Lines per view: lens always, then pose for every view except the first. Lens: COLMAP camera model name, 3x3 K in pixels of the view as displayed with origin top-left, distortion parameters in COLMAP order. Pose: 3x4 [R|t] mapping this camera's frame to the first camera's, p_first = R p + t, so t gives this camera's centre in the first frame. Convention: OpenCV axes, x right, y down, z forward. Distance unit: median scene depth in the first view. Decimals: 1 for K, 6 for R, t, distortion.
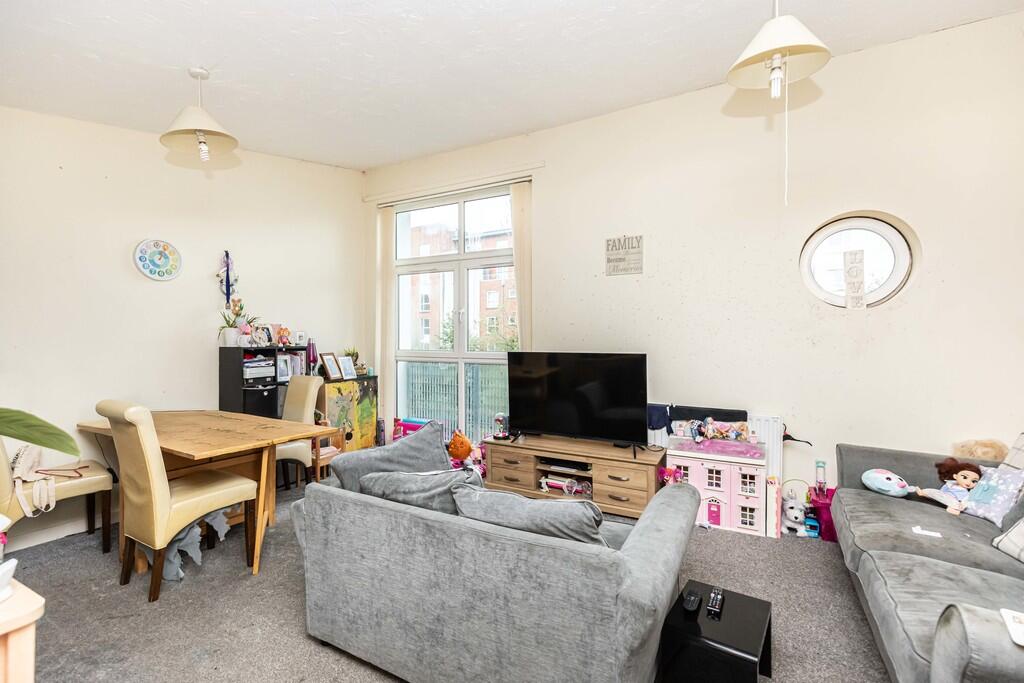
lens RADIAL K [[455.2, 0, 509.5], [0, 455.2, 343.6], [0, 0, 1]] dist [0.000241, -0.000072]
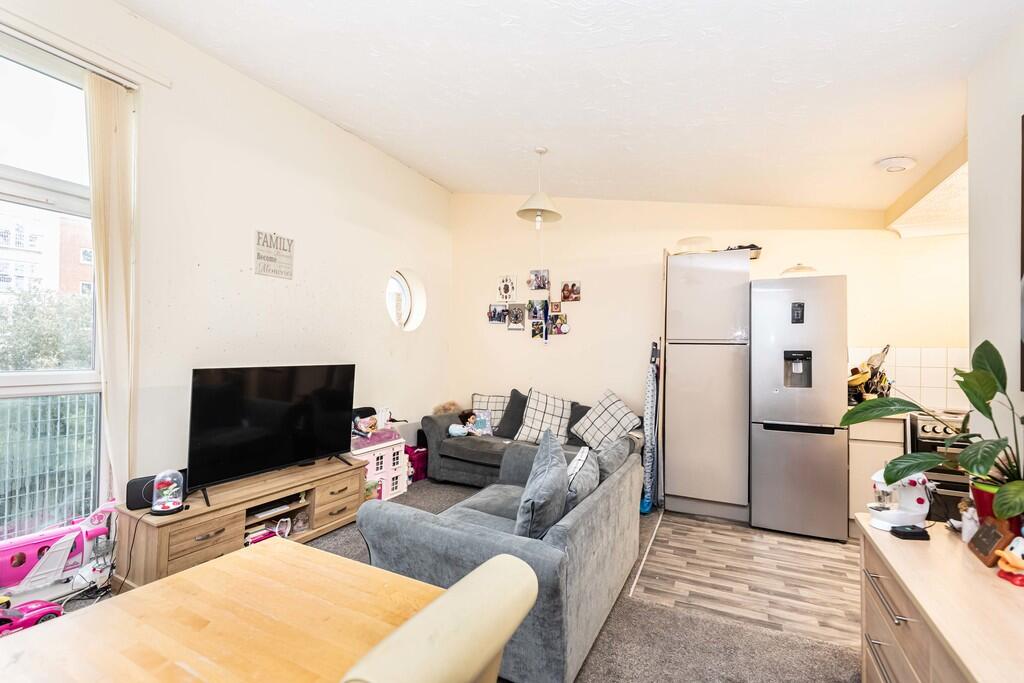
lens RADIAL K [[455.2, 0, 509.5], [0, 455.2, 343.6], [0, 0, 1]] dist [0.000241, -0.000072]
pose [[-0.045350, 0.012196, 0.998897, -0.768481], [-0.007182, 0.999896, -0.012534, -0.014876], [-0.998945, -0.007742, -0.045258, 0.676189]]
